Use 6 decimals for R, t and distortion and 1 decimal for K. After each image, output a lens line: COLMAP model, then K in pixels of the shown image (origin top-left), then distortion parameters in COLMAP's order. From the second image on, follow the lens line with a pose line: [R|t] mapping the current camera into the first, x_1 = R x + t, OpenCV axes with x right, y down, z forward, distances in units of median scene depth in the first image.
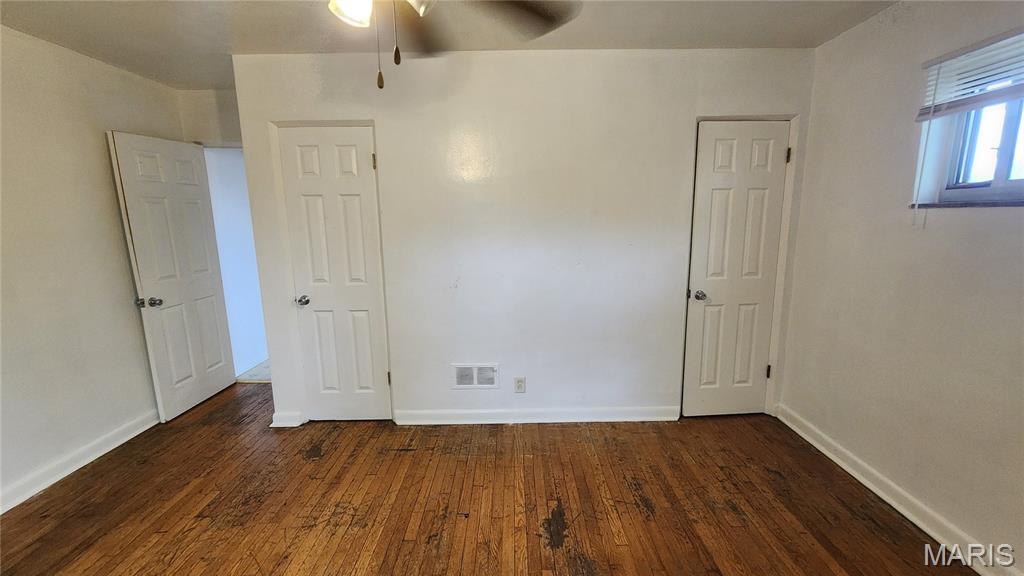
lens RADIAL K [[426.5, 0, 512.0], [0, 426.5, 288.0], [0, 0, 1]] dist [0.000732, 0.000023]
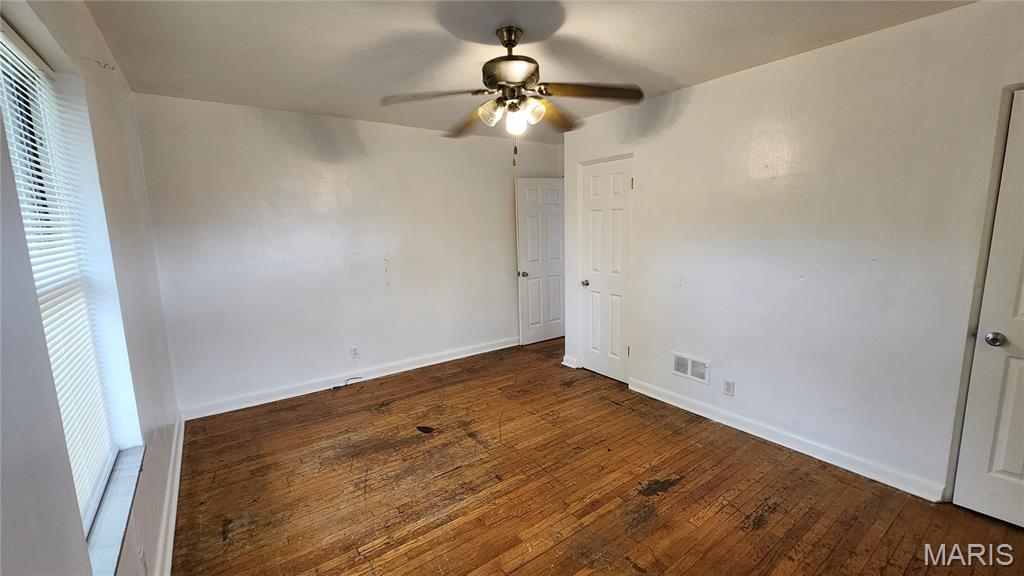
lens RADIAL K [[426.5, 0, 512.0], [0, 426.5, 288.0], [0, 0, 1]] dist [0.000732, 0.000023]
pose [[0.577102, 0.121817, -0.807535, 0.533217], [-0.125671, 0.990282, 0.059574, -0.008088], [0.806945, 0.067104, 0.586803, -0.047202]]
